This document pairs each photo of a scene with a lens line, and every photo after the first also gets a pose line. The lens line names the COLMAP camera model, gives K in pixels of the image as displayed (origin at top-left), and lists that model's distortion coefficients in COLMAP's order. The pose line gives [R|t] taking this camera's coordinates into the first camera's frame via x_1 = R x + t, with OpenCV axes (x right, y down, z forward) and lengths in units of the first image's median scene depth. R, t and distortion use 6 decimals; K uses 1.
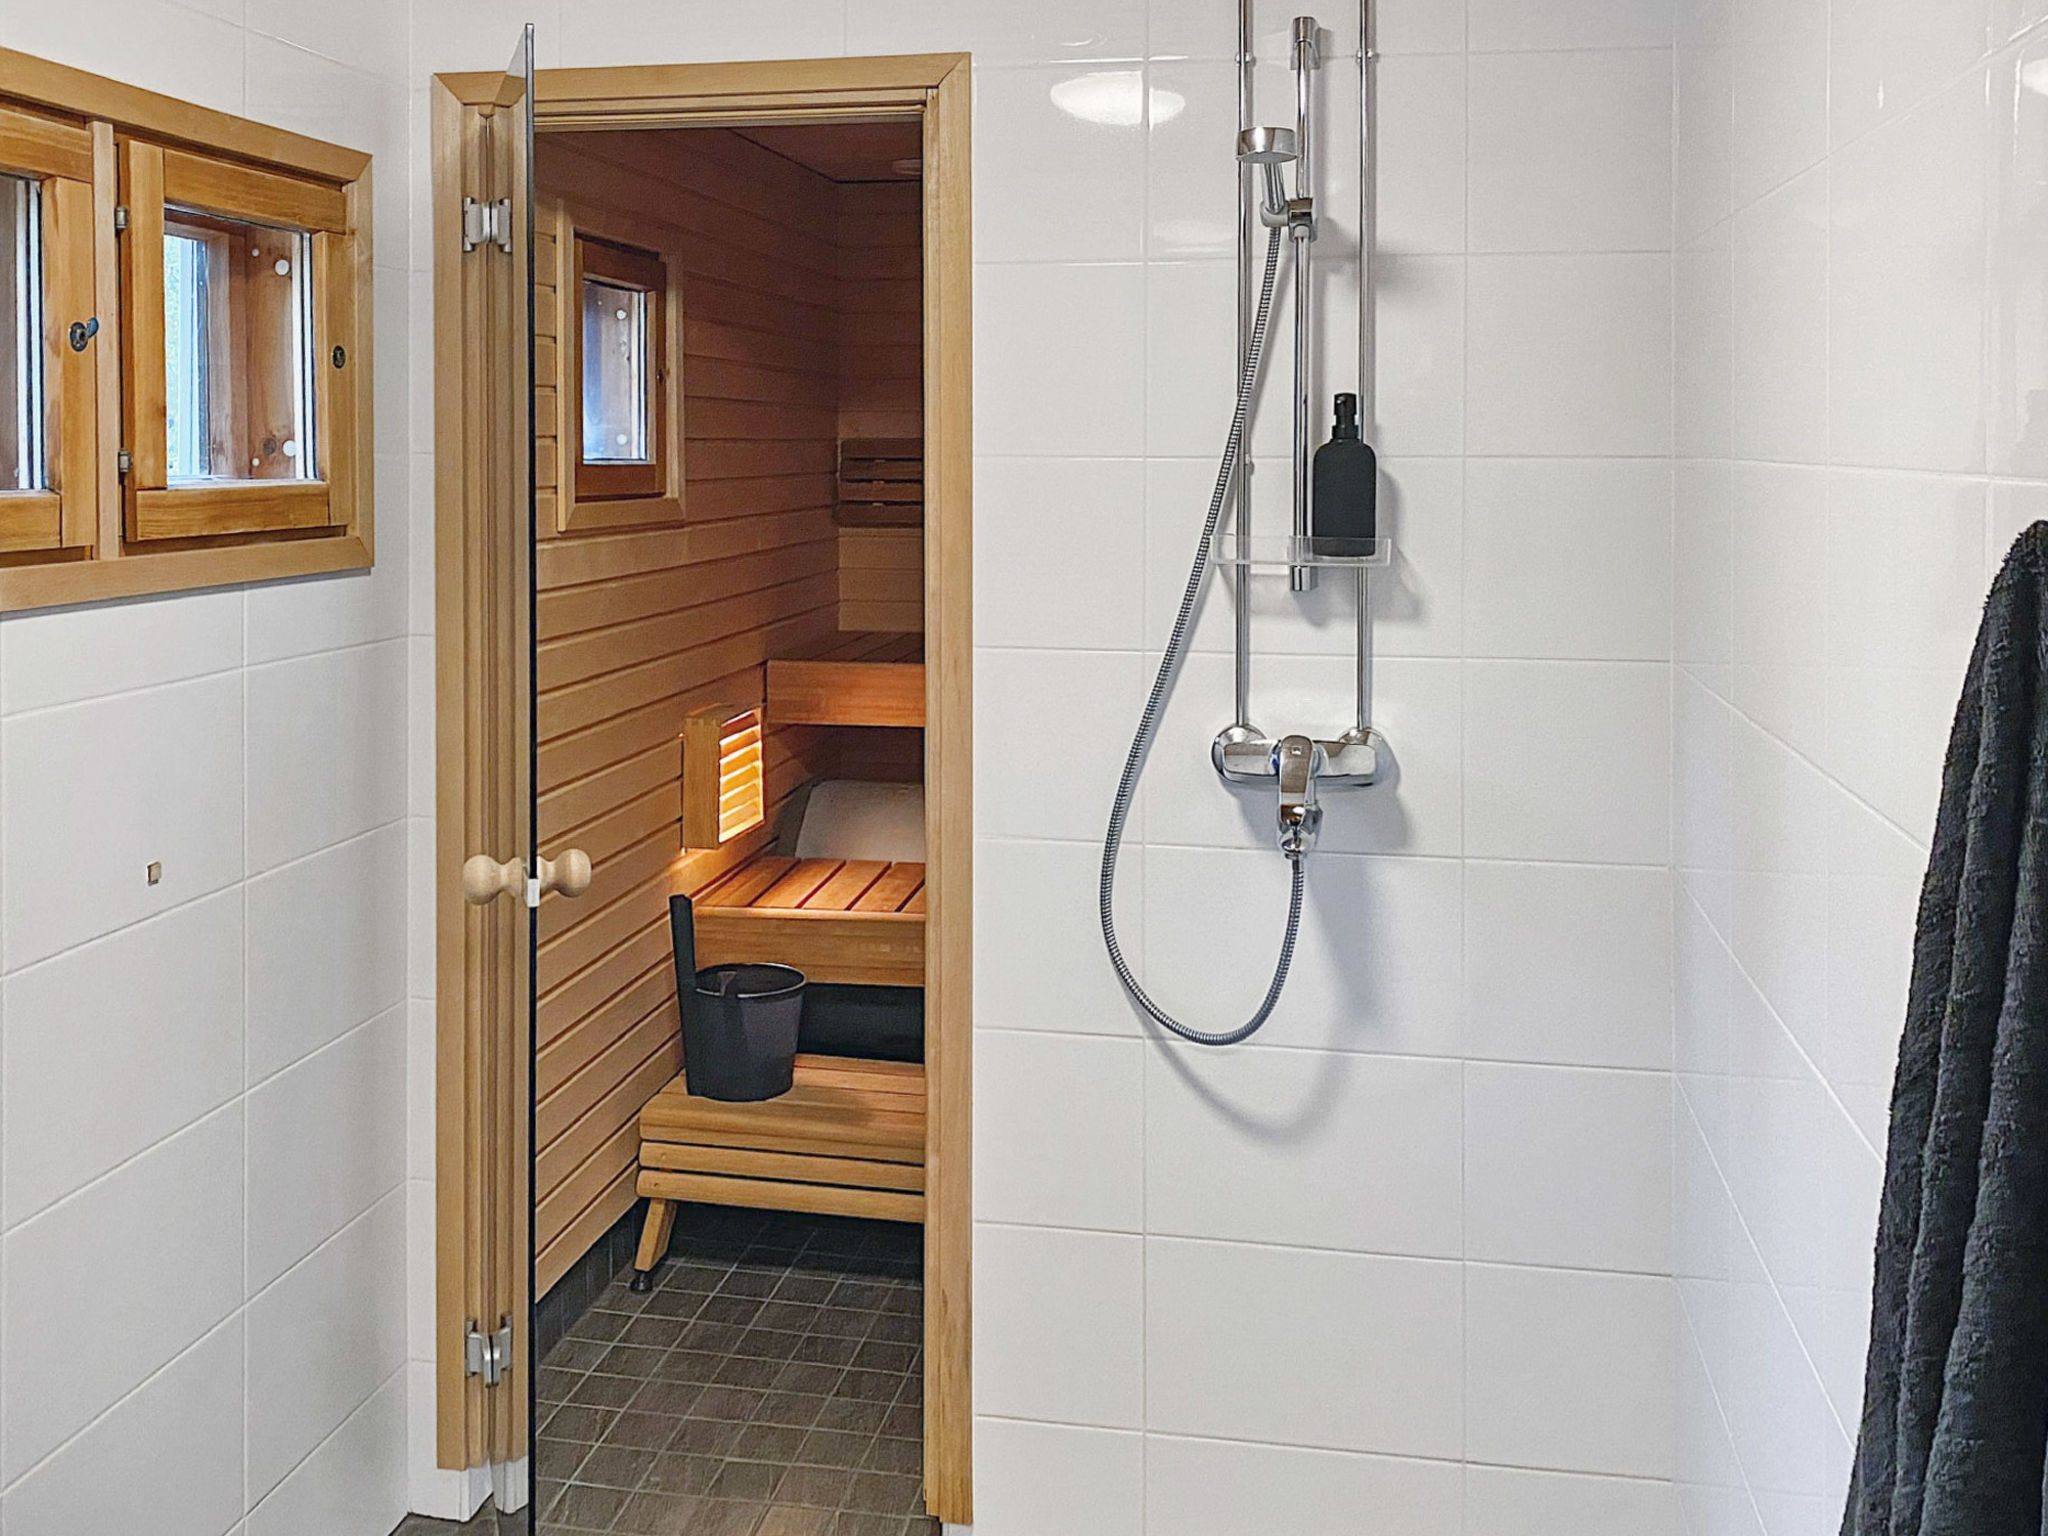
lens RADIAL K [[1541.6, 0, 1024.0], [0, 1541.6, 768.0], [0, 0, 1]] dist [-0.005915, -0.006838]
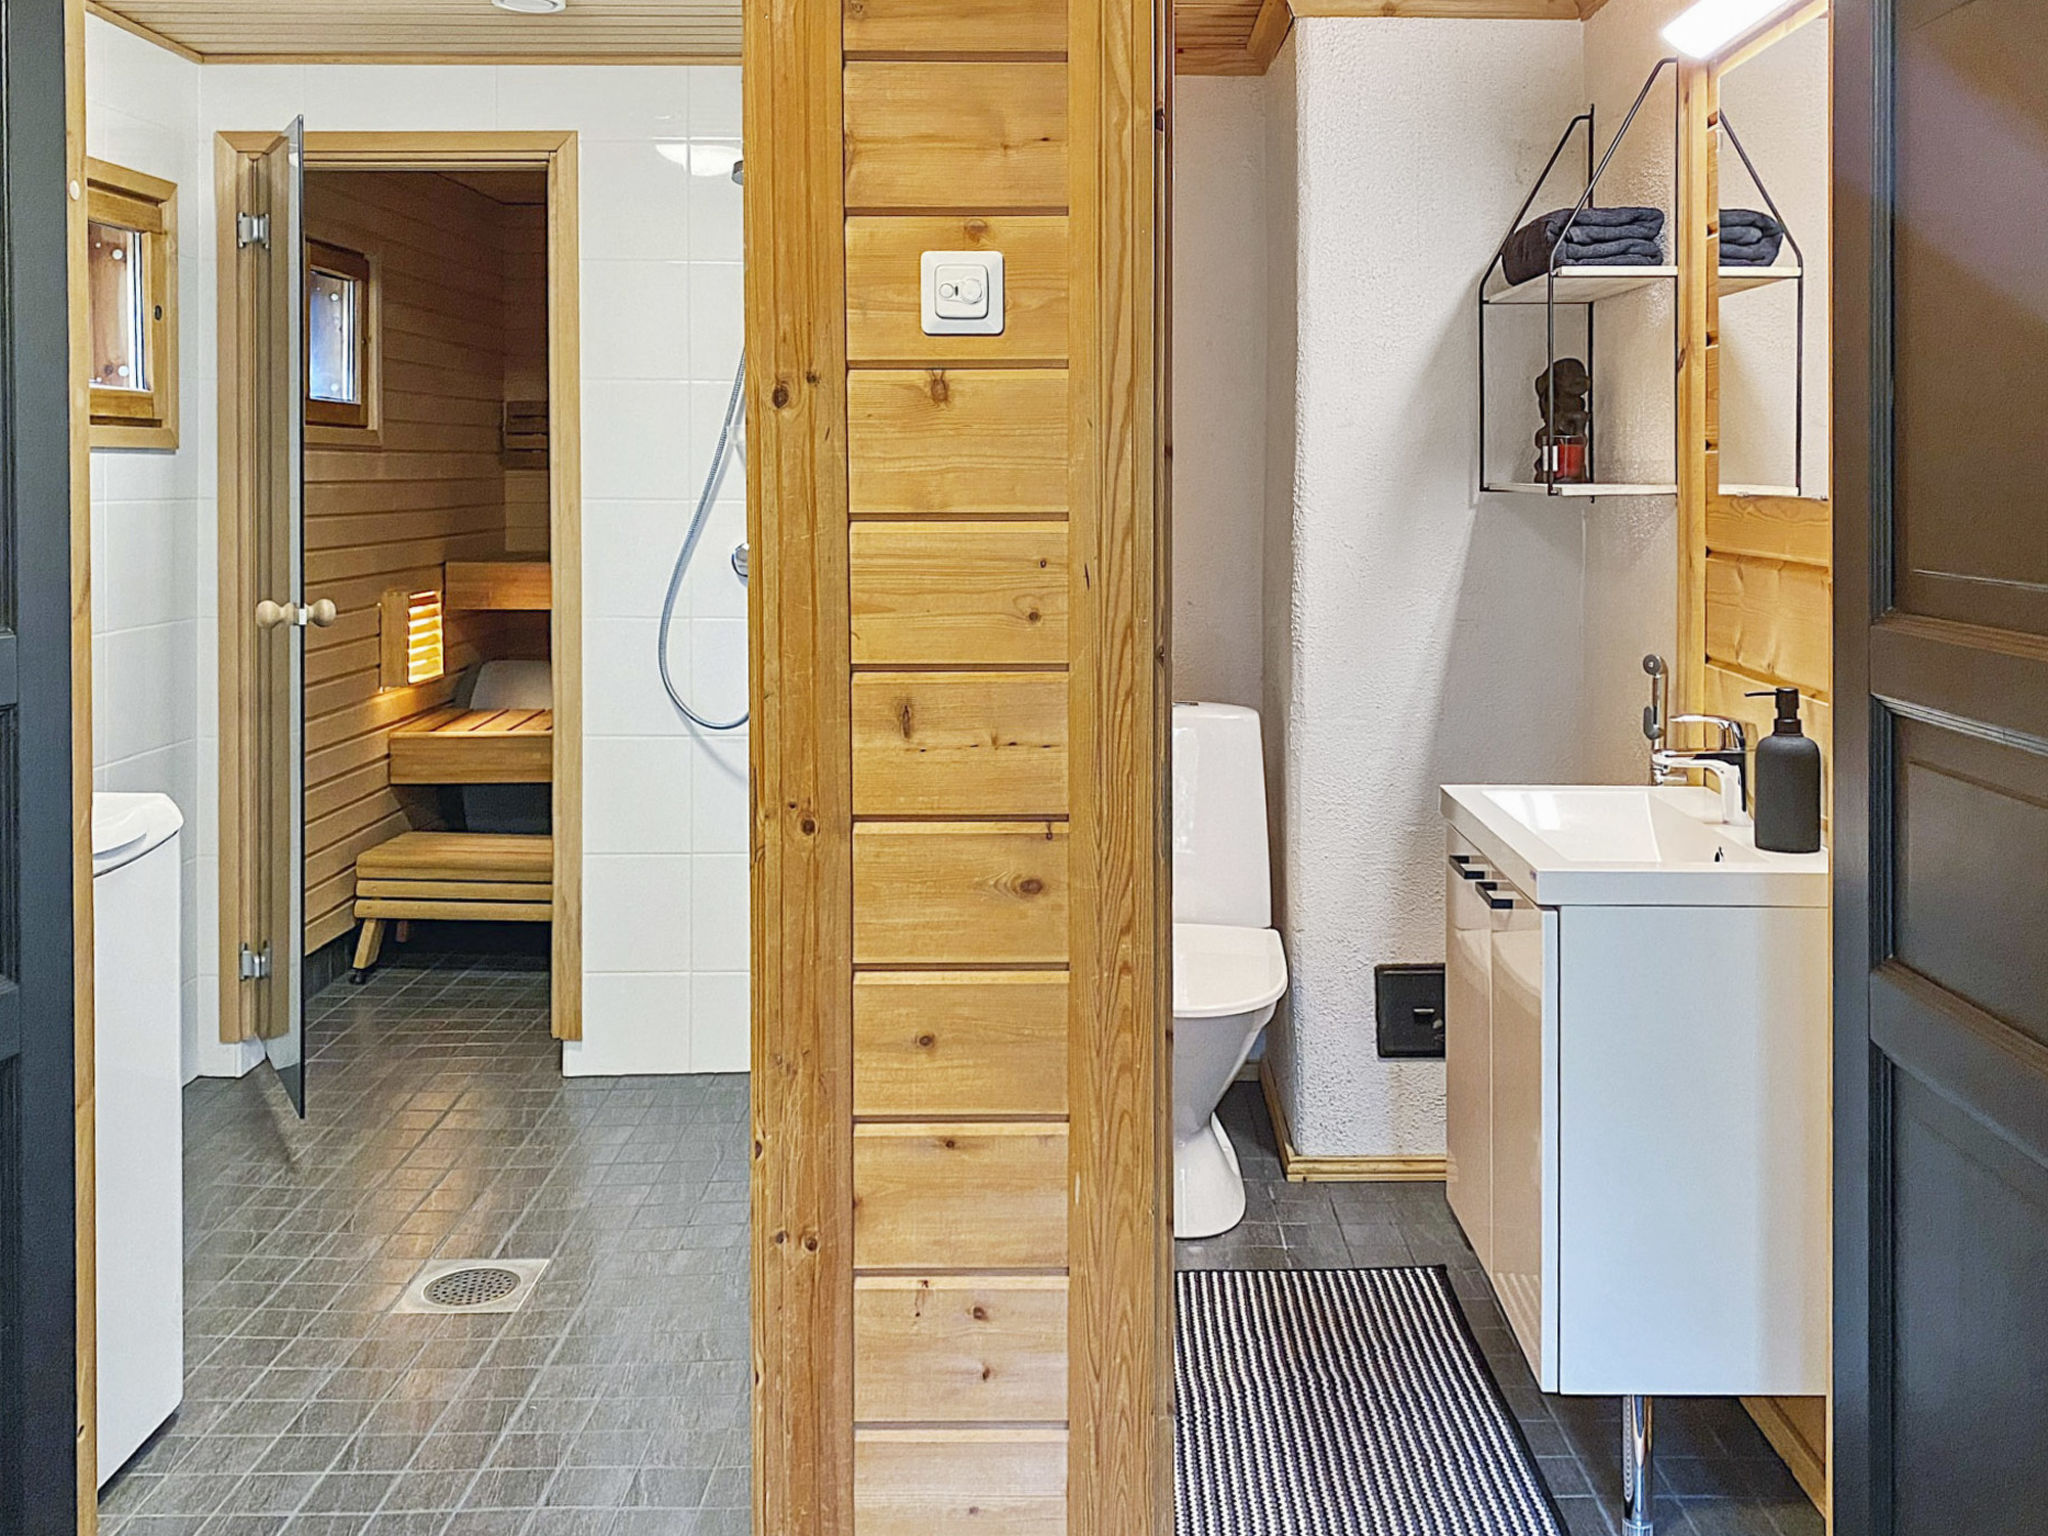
lens RADIAL K [[1695.2, 0, 1024.0], [0, 1695.2, 768.0], [0, 0, 1]] dist [-0.062023, 0.006562]
pose [[0.986478, -0.016084, 0.163102, 0.119018], [0.022808, 0.998962, -0.039439, 0.250596], [-0.162299, 0.042626, 0.985821, -0.694238]]
